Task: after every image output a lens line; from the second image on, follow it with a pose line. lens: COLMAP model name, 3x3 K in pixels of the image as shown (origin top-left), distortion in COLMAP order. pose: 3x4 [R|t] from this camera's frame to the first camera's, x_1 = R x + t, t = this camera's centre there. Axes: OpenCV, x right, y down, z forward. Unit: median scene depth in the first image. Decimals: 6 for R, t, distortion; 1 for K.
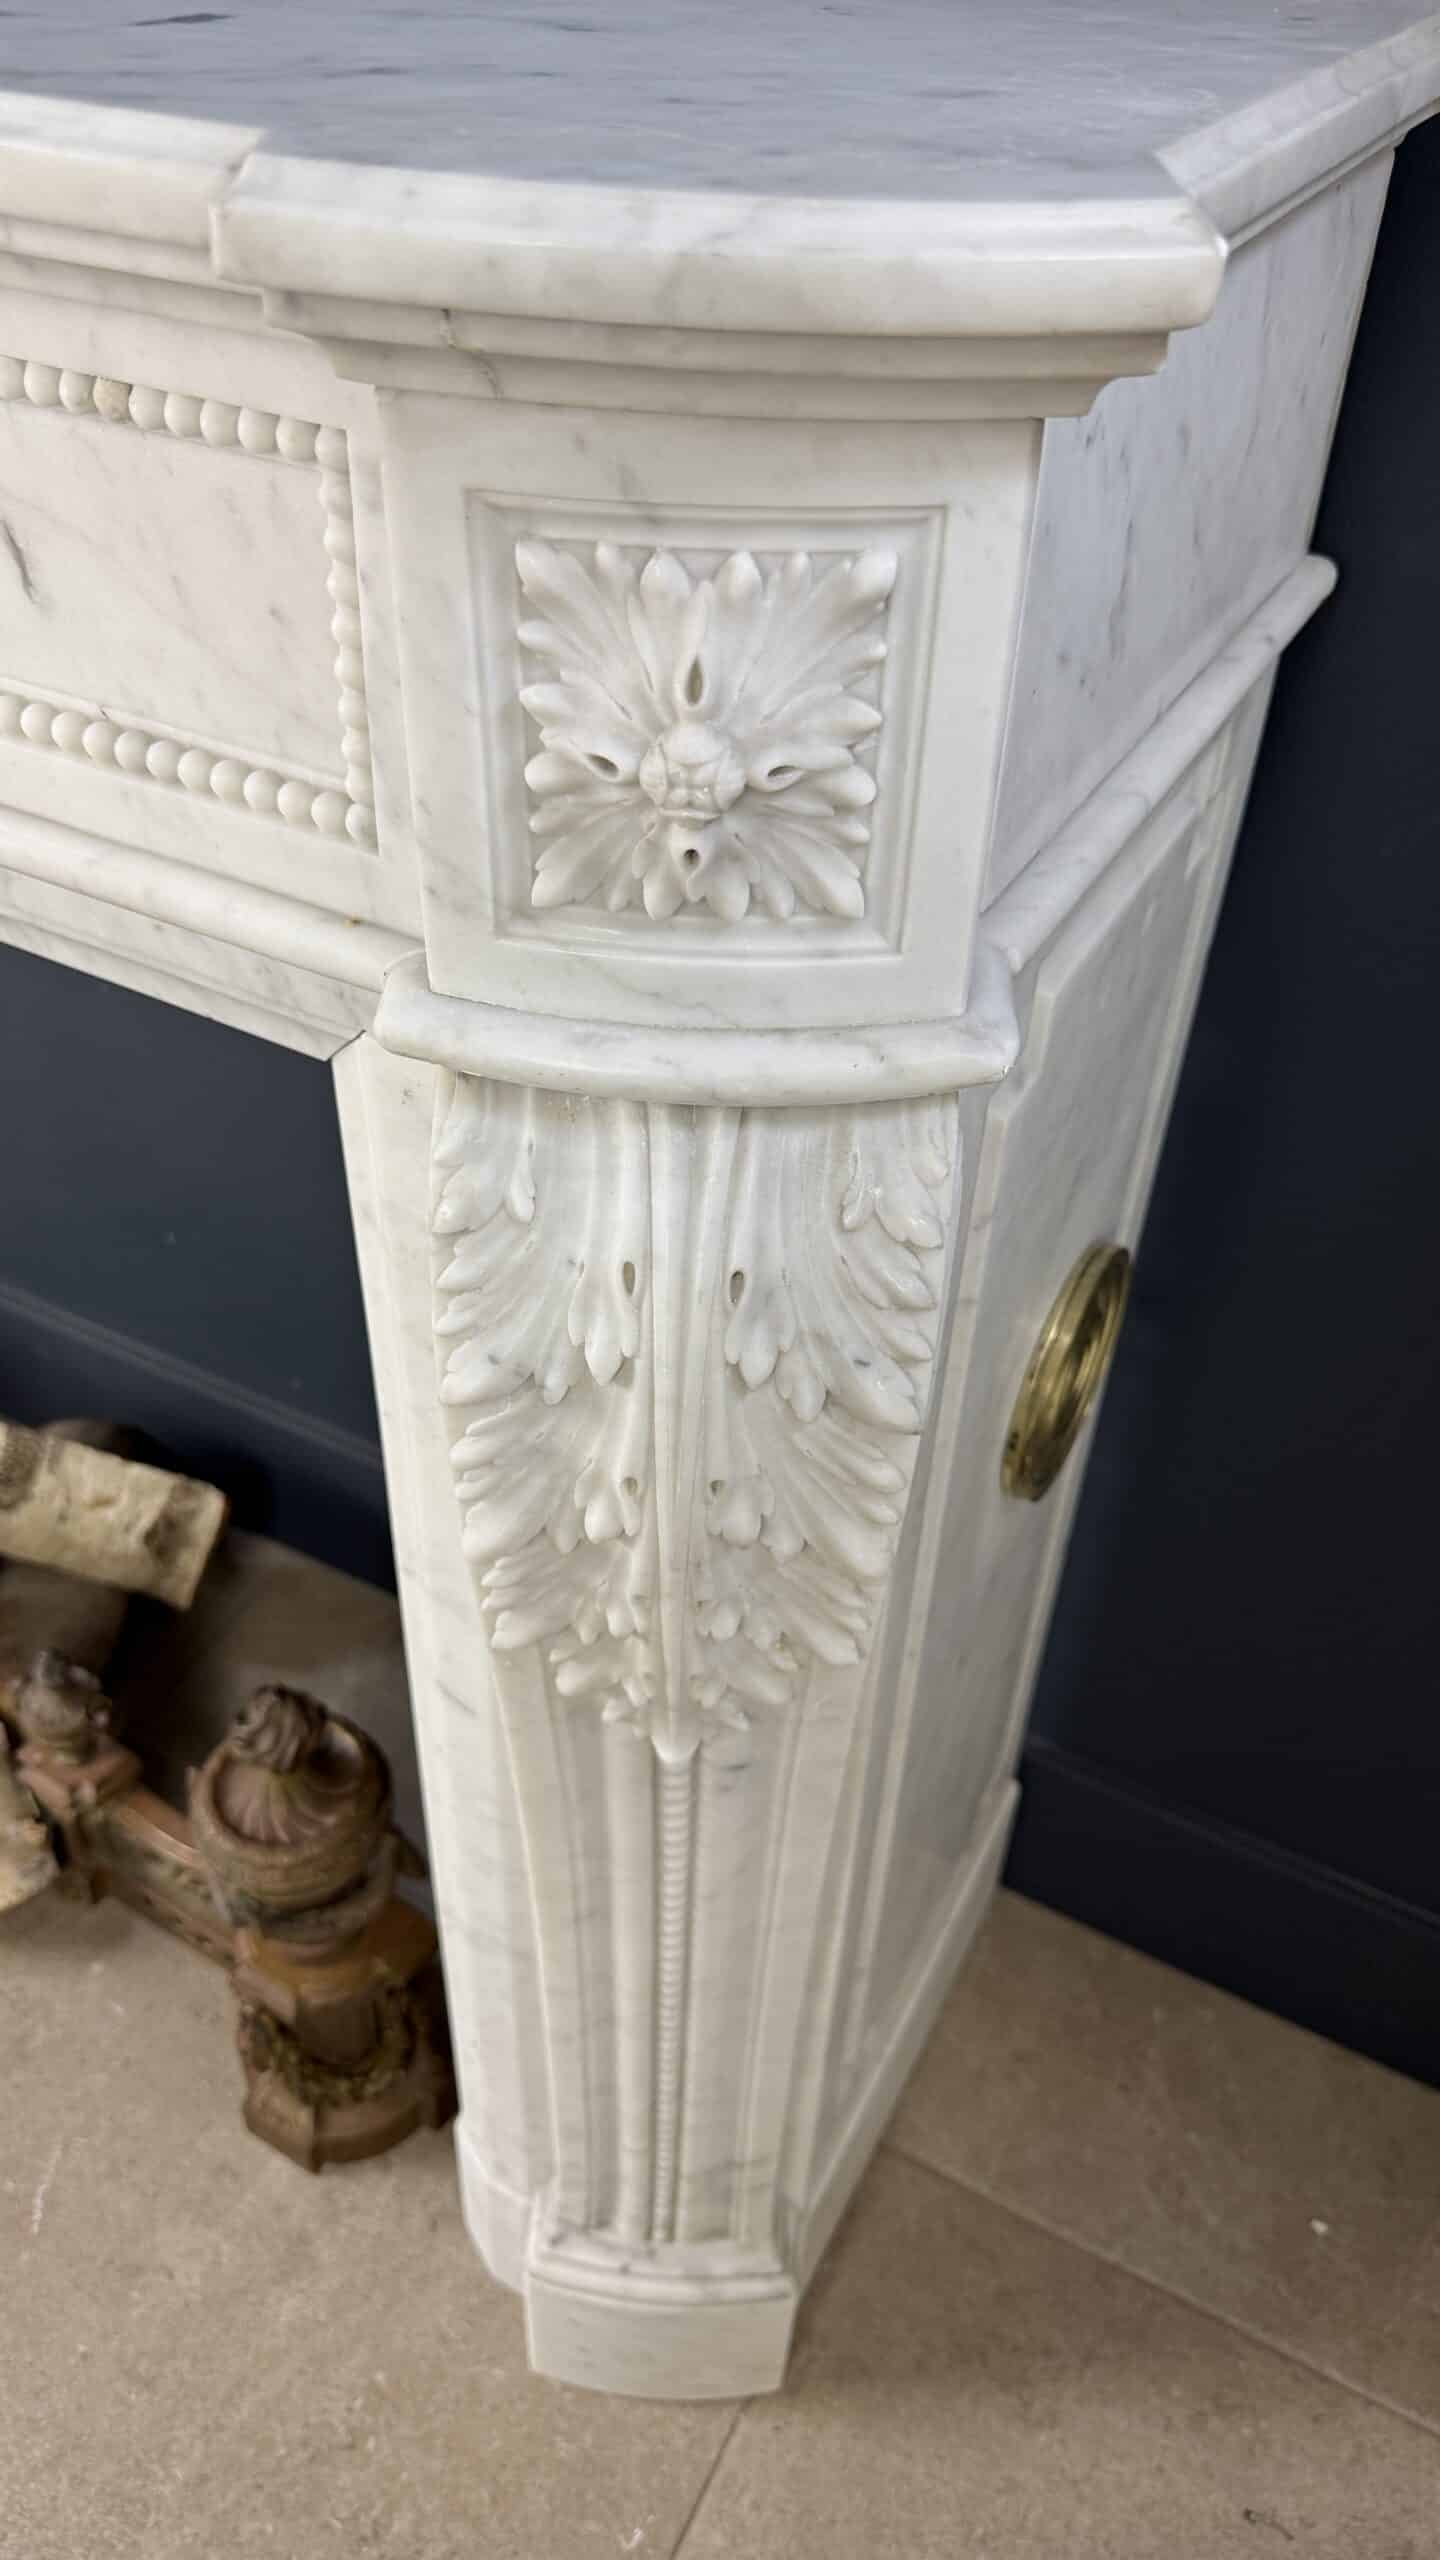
lens RADIAL K [[1830.0, 0, 718.3], [0, 1830.0, 1270.9], [0, 0, 1]] dist [0.139697, -0.301251]
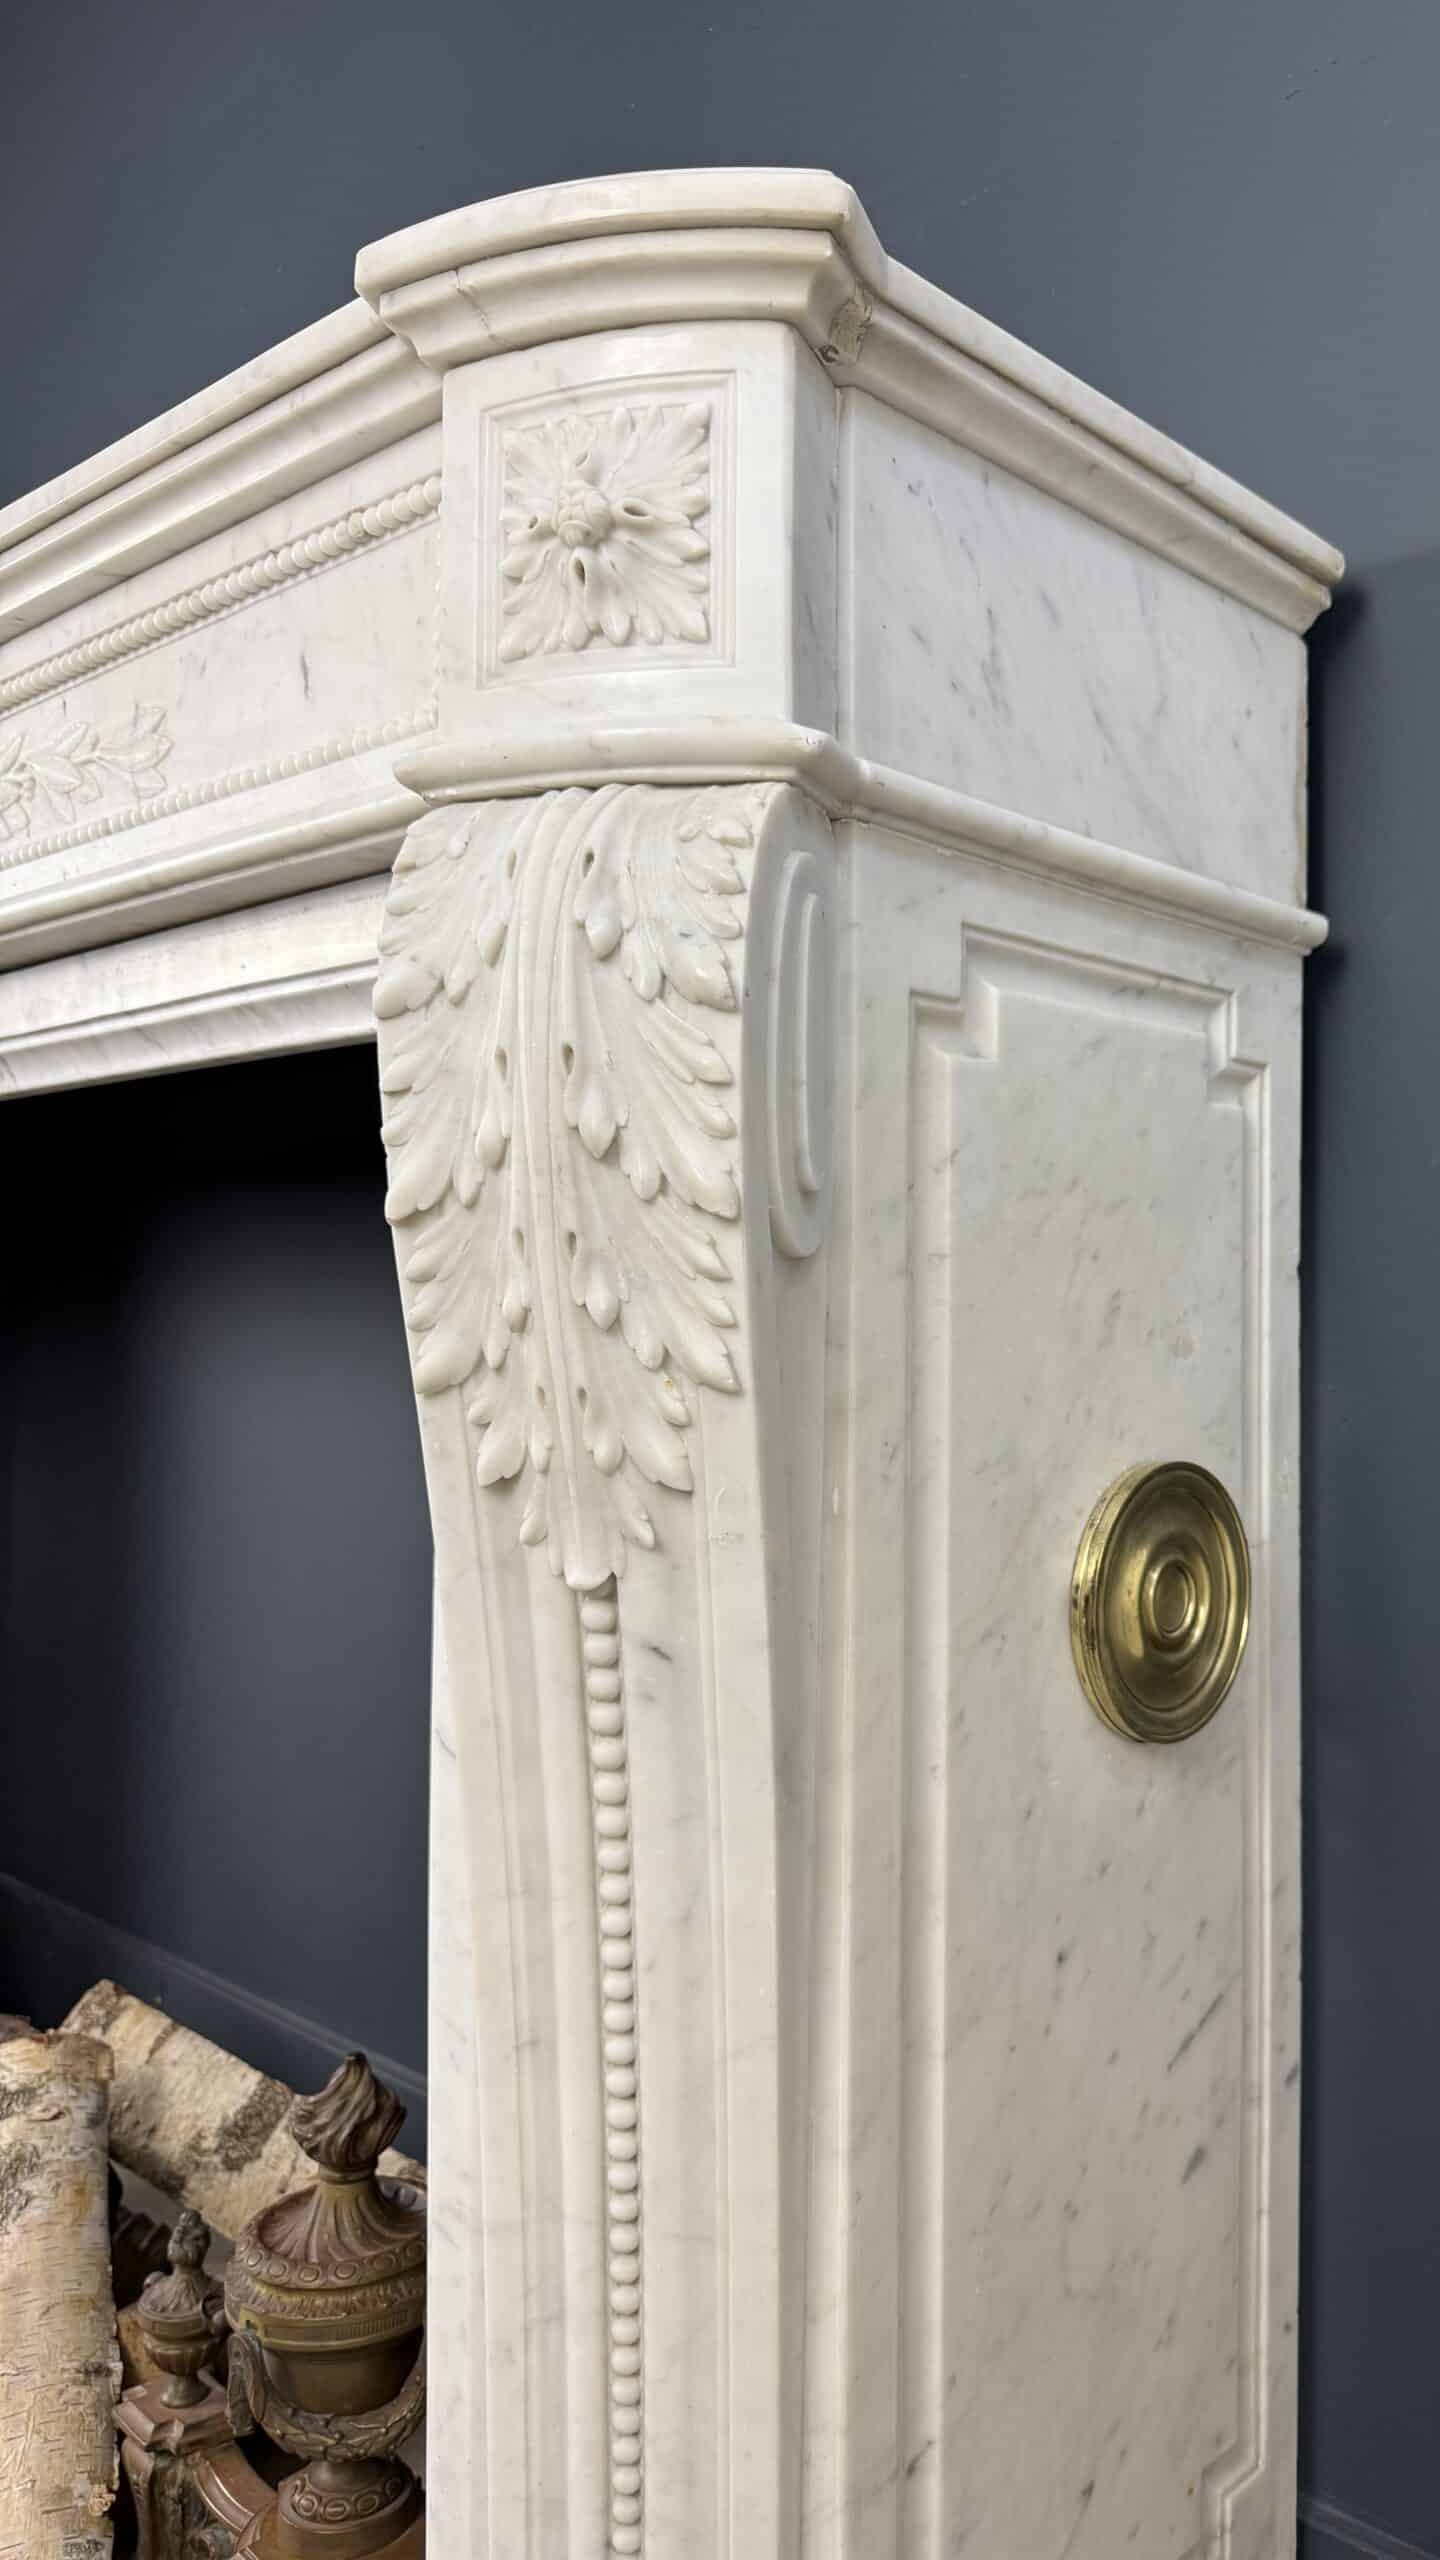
lens RADIAL K [[1806.6, 0, 957.2], [0, 1806.6, 1271.7], [0, 0, 1]] dist [0.046408, -0.079987]
pose [[0.977842, -0.029098, -0.207314, 0.523839], [-0.117759, 0.742314, -0.659623, 1.042170], [0.173085, 0.669420, 0.722439, 0.309479]]
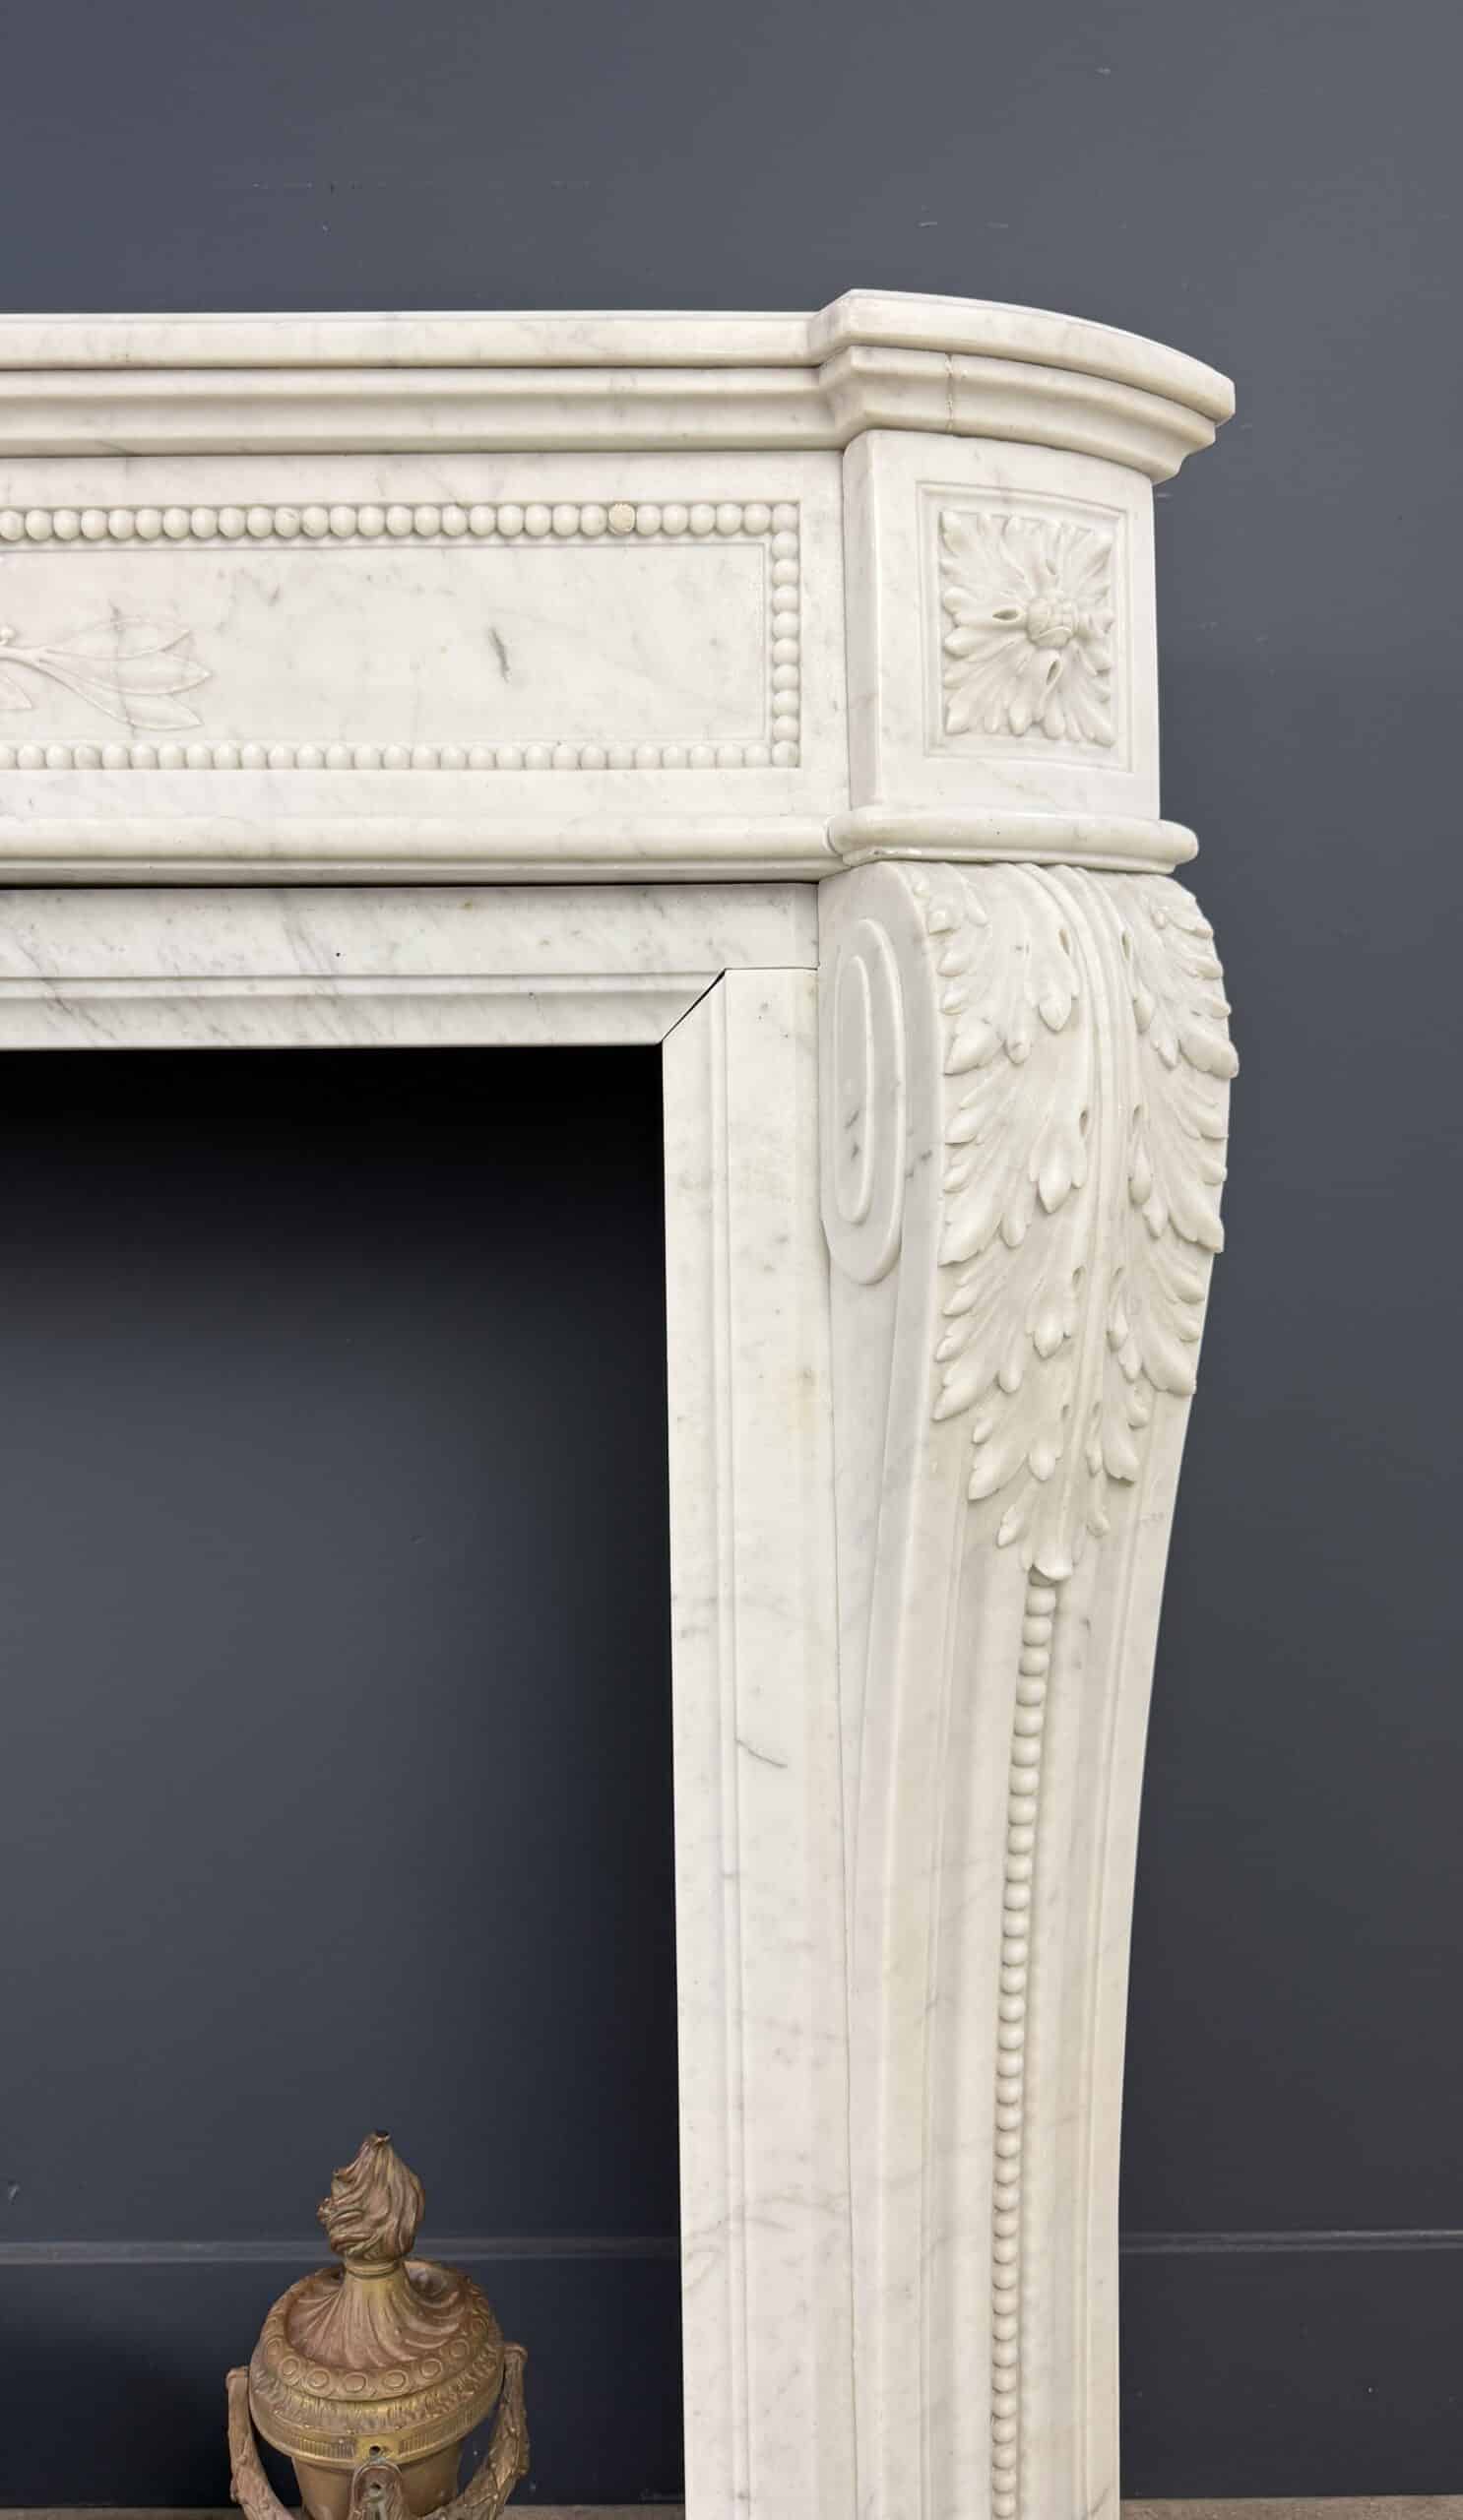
lens RADIAL K [[1841.3, 0, 680.6], [0, 1841.3, 1215.2], [0, 0, 1]] dist [0.114391, -0.231679]
pose [[0.881765, -0.055931, 0.468362, -1.026415], [0.341126, 0.761381, -0.551300, 0.883242], [-0.325767, 0.645888, 0.690438, 0.217741]]
